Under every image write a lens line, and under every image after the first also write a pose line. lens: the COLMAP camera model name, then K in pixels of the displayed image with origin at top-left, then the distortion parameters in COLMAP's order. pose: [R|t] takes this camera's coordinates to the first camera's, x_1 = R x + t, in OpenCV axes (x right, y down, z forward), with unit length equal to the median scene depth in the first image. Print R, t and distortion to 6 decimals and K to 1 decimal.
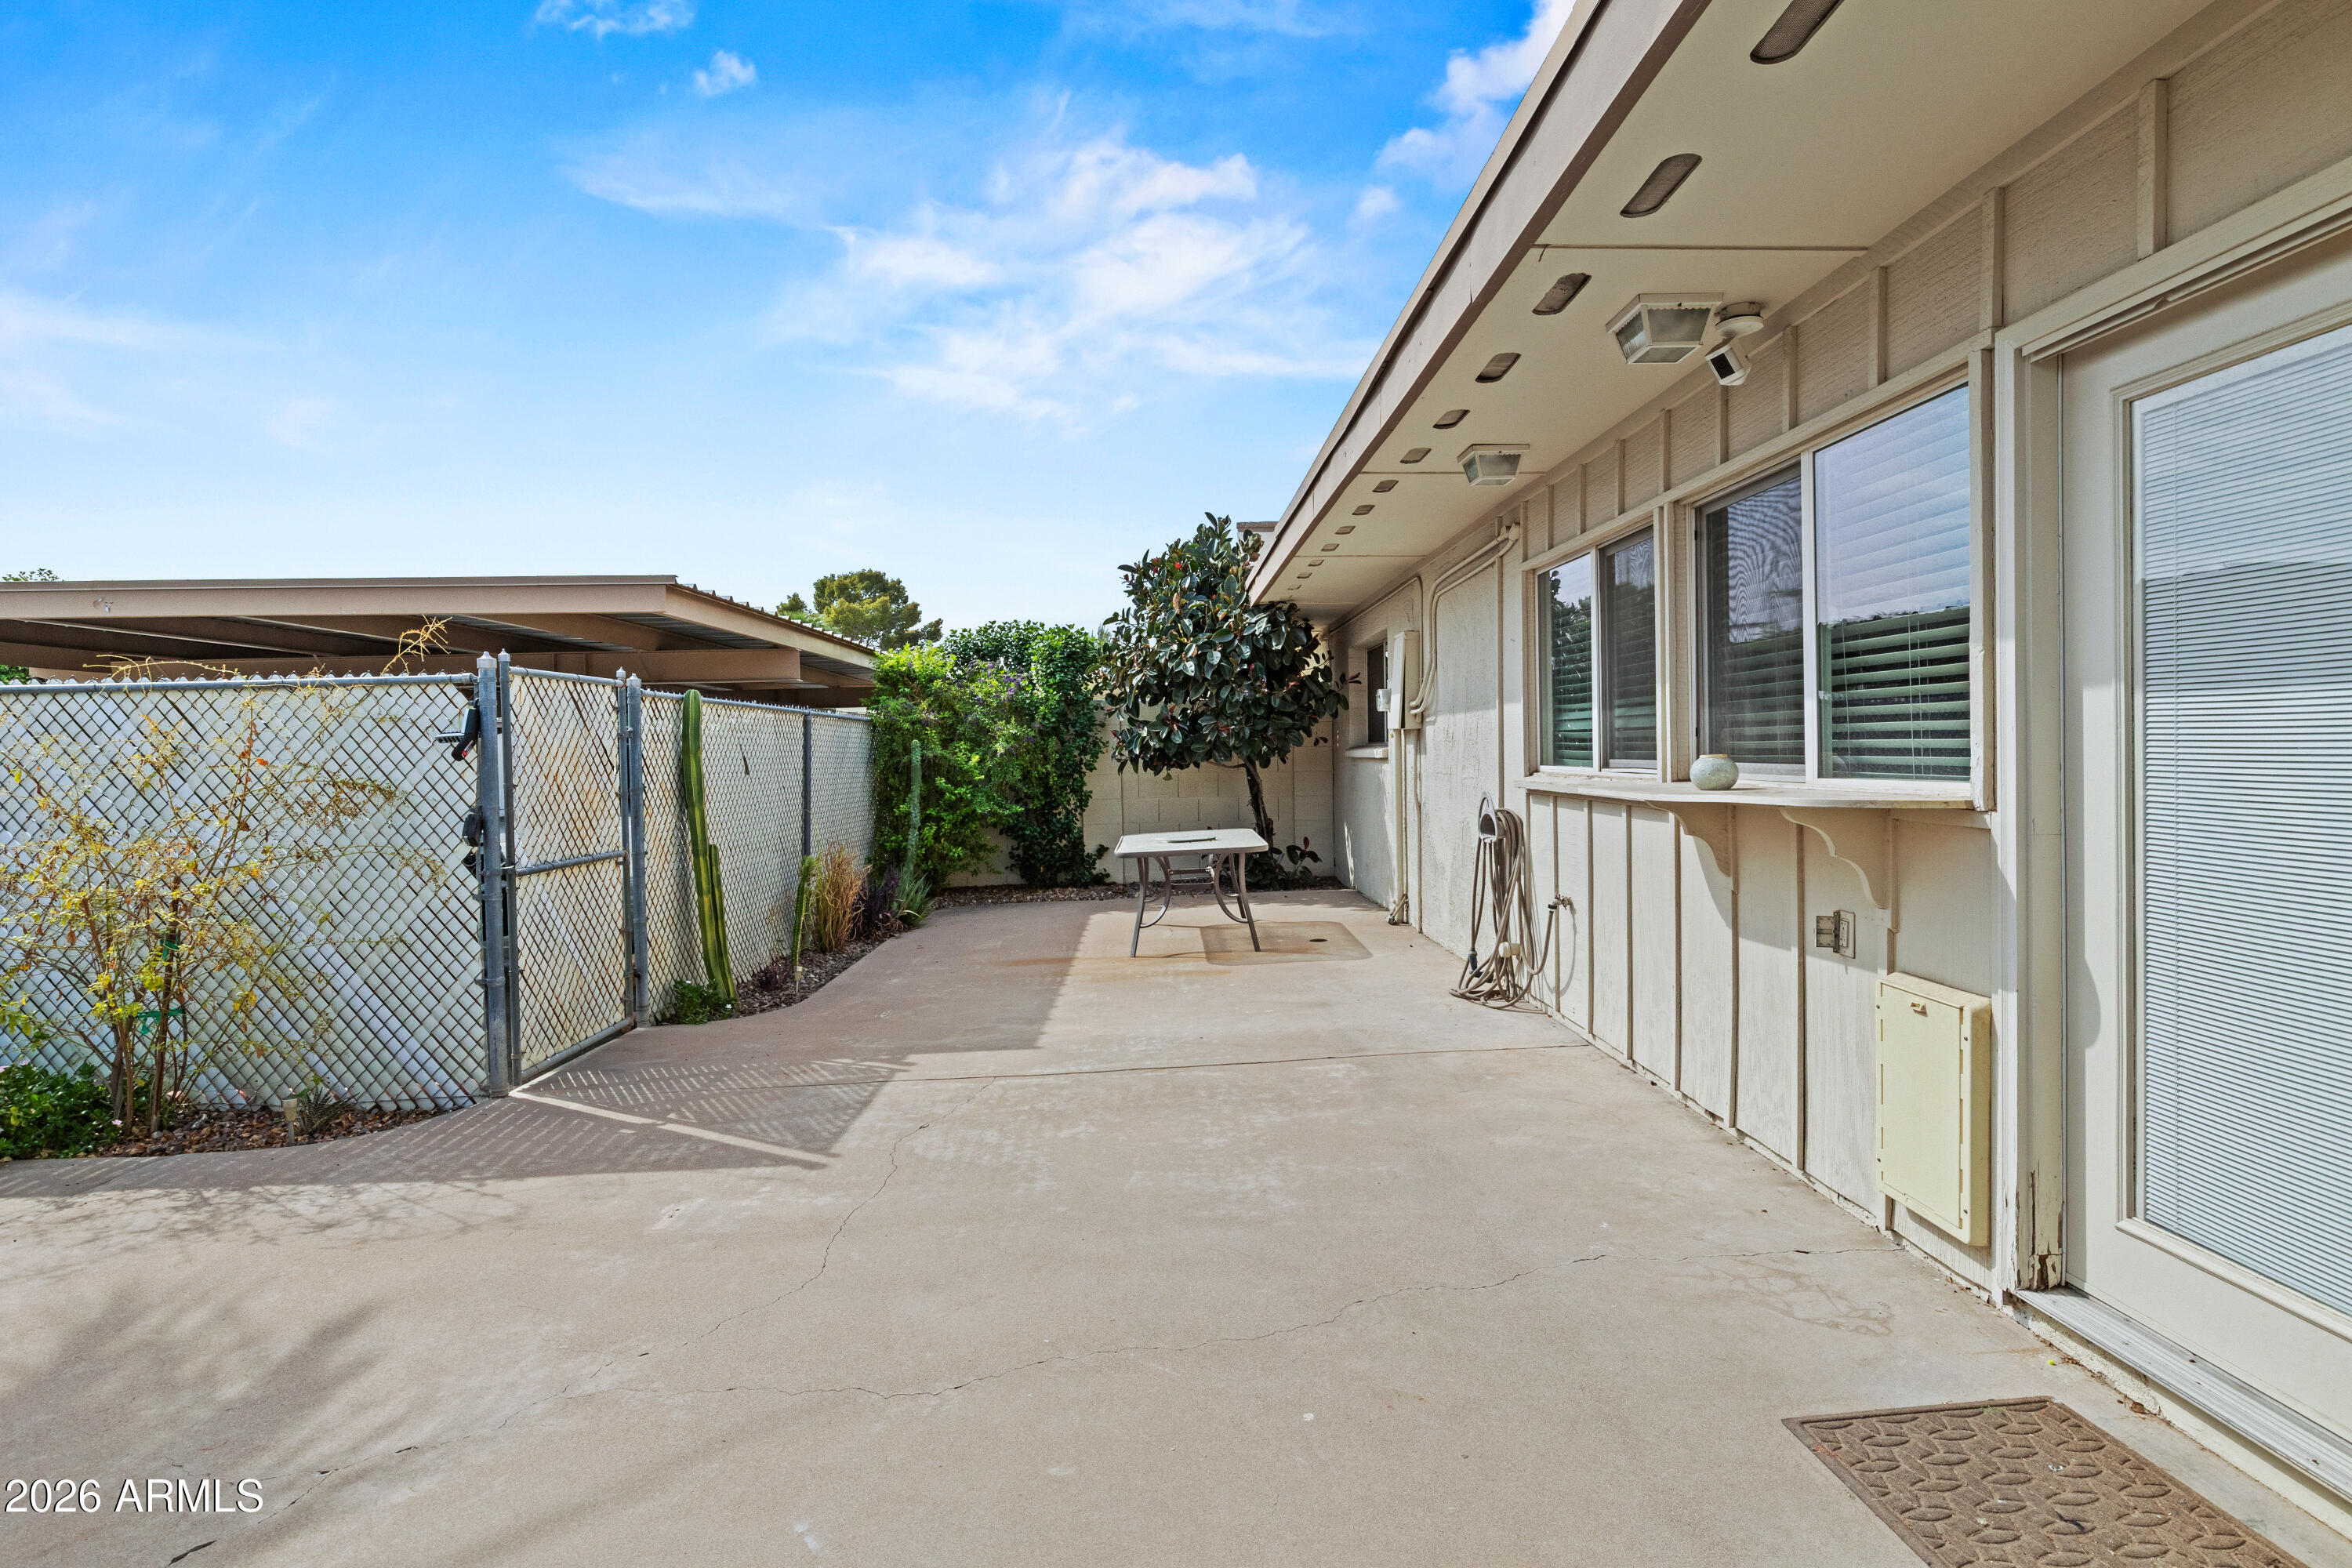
lens RADIAL K [[1199.8, 0, 1181.1], [0, 1199.8, 773.6], [0, 0, 1]] dist [-0.009127, 0.000456]
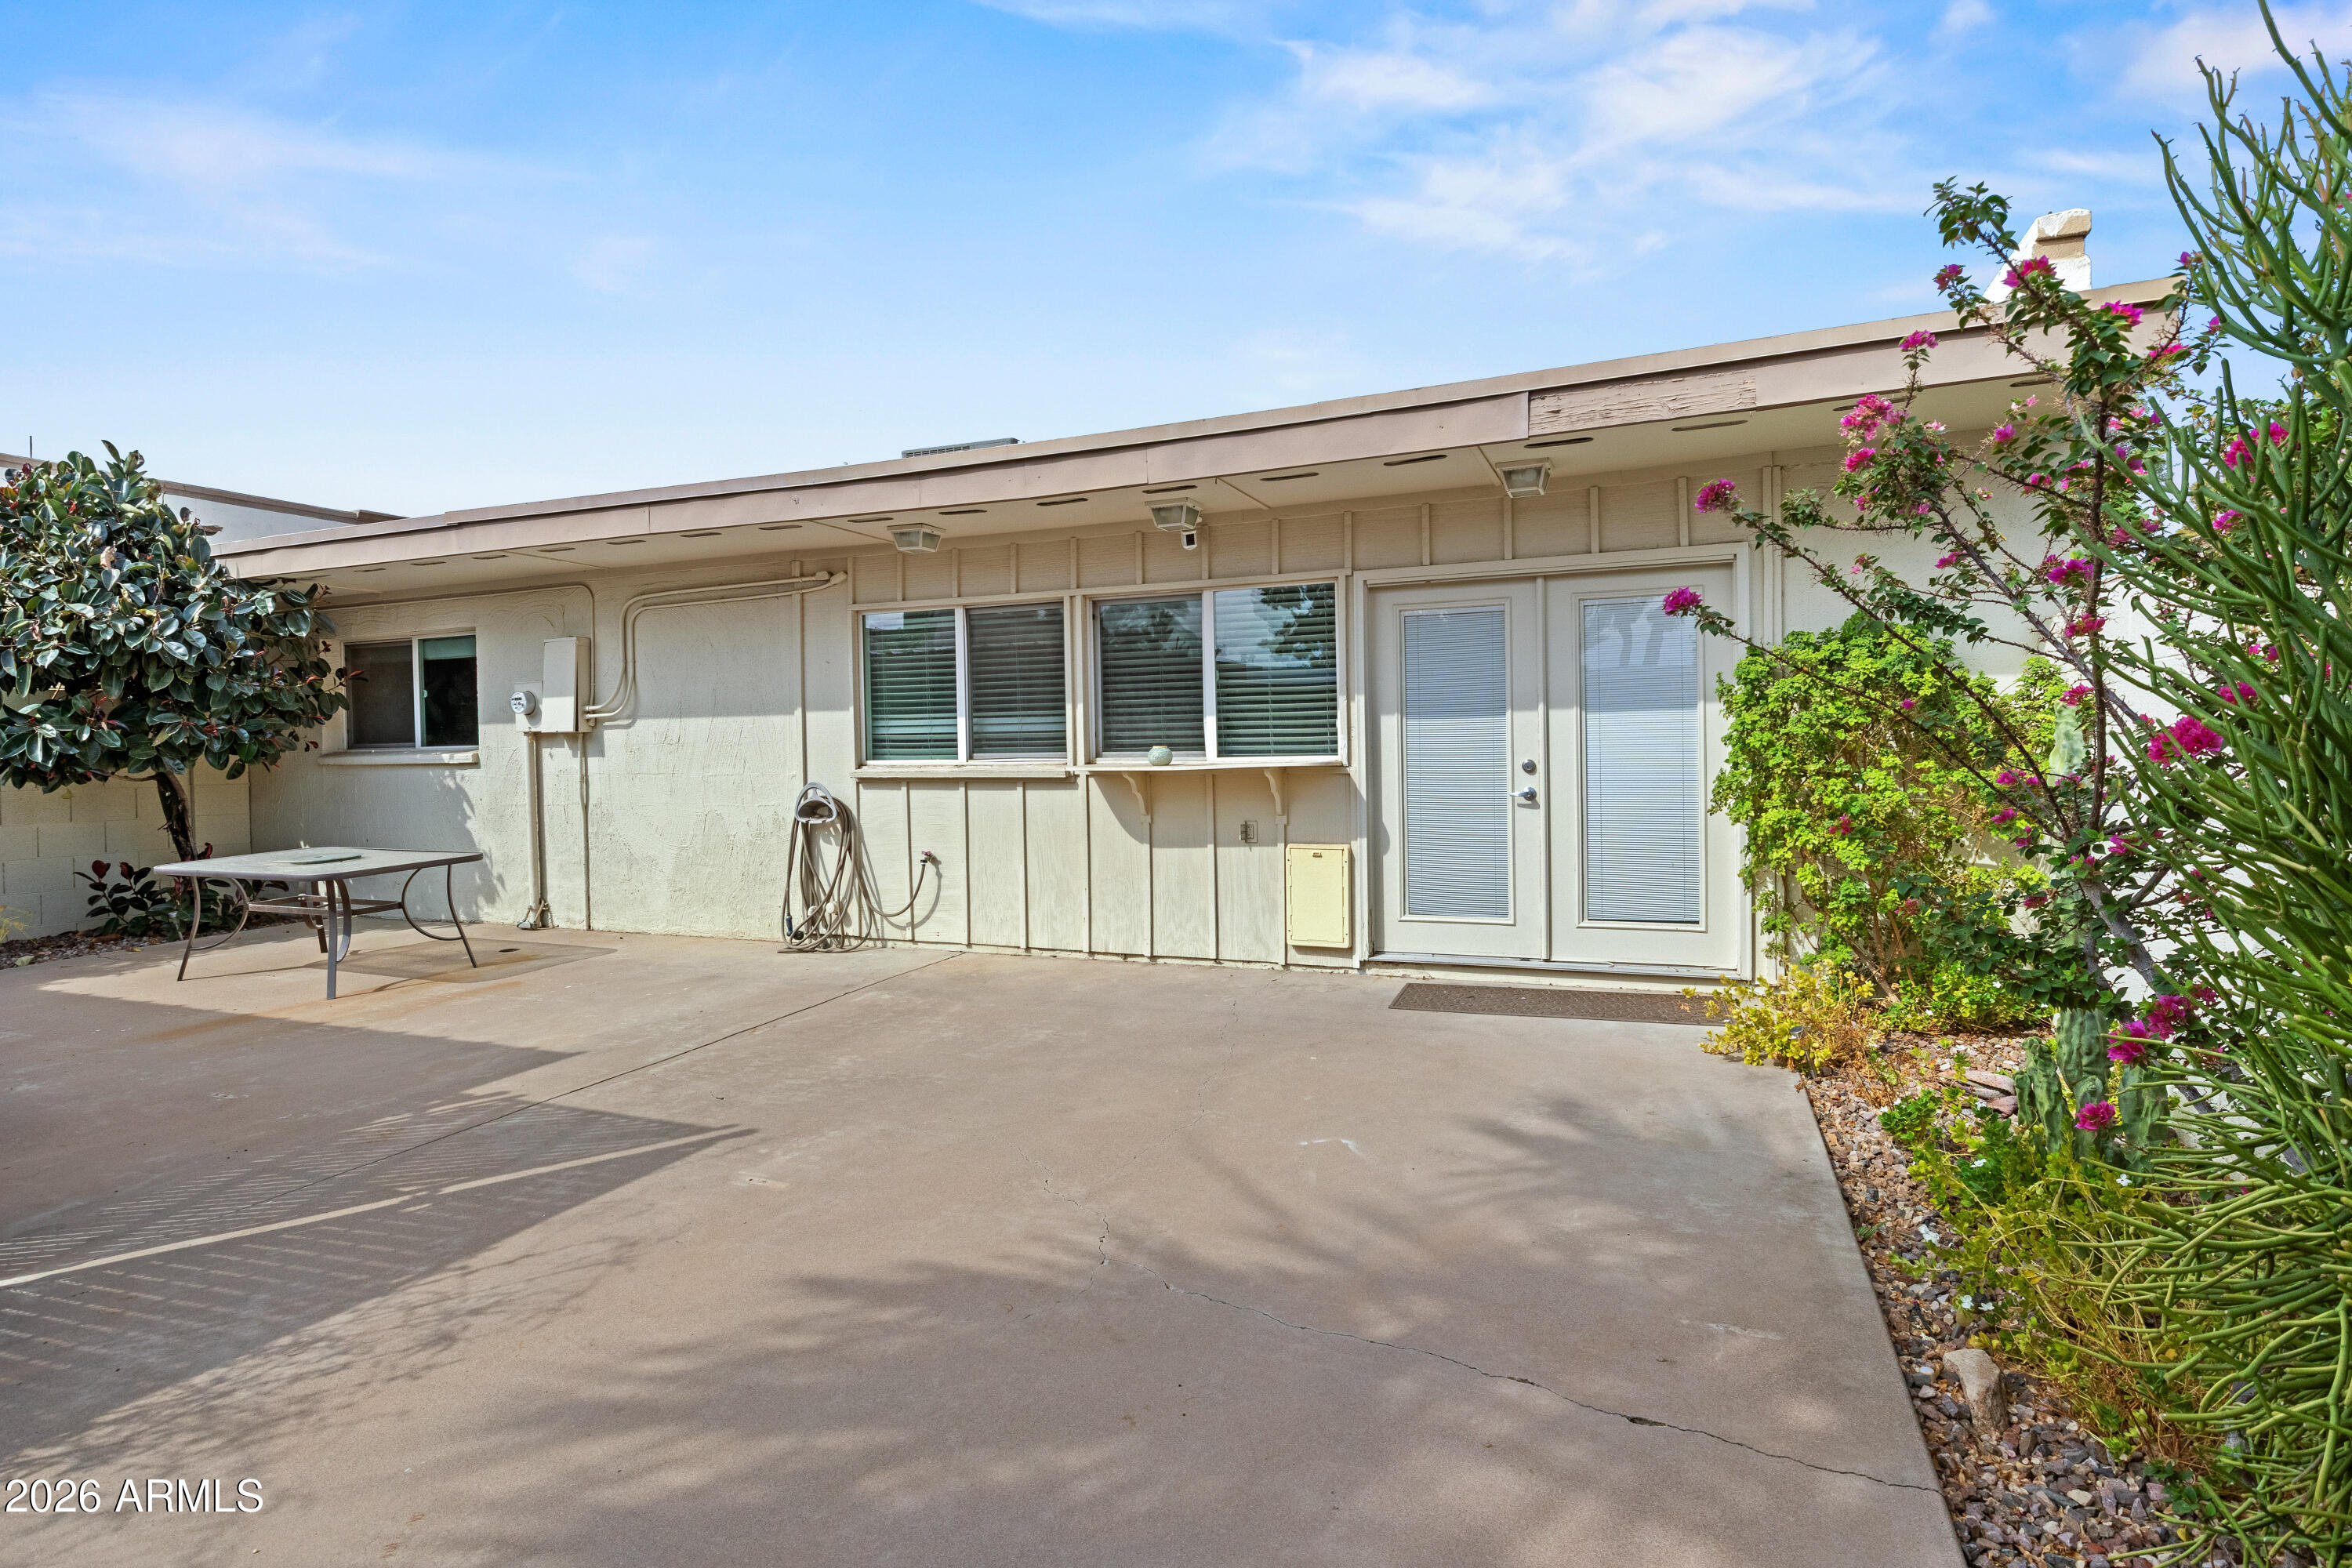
lens RADIAL K [[1199.8, 0, 1214.6], [0, 1199.8, 770.6], [0, 0, 1]] dist [-0.009127, 0.000456]
pose [[0.401950, -0.018196, 0.915481, -1.106665], [0.028539, 0.999566, 0.007337, 0.009318], [-0.915217, 0.023178, 0.402295, 0.180555]]
